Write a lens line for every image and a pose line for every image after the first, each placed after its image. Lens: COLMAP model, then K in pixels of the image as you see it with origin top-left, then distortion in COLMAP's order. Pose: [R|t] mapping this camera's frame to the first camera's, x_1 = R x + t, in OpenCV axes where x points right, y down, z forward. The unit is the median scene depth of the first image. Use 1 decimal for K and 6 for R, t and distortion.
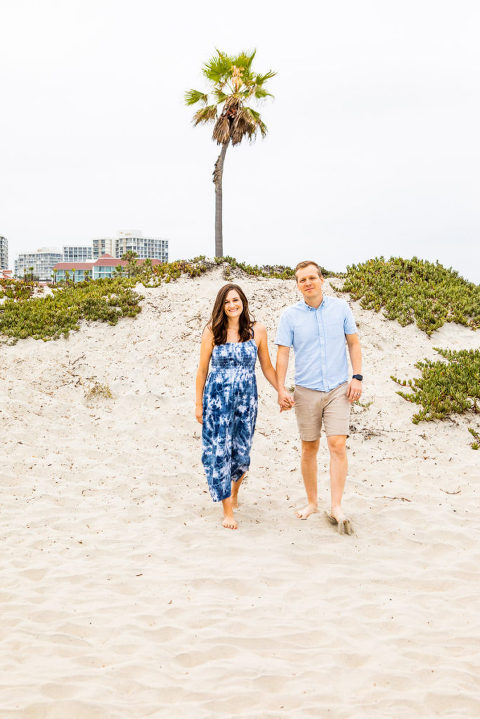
lens RADIAL K [[939.9, 0, 240.0], [0, 939.9, 359.5], [0, 0, 1]] dist [-0.002178, -0.025274]
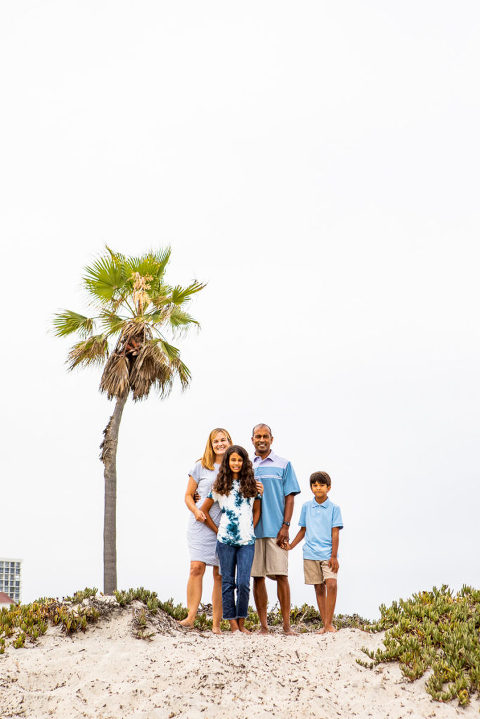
lens RADIAL K [[1432.5, 0, 240.0], [0, 1432.5, 359.5], [0, 0, 1]] dist [0.230508, -0.107099]
pose [[0.997228, -0.002355, 0.074365, -0.008452], [0.021646, 0.965449, -0.259693, -0.012772], [-0.071184, 0.260583, 0.962824, 0.105022]]
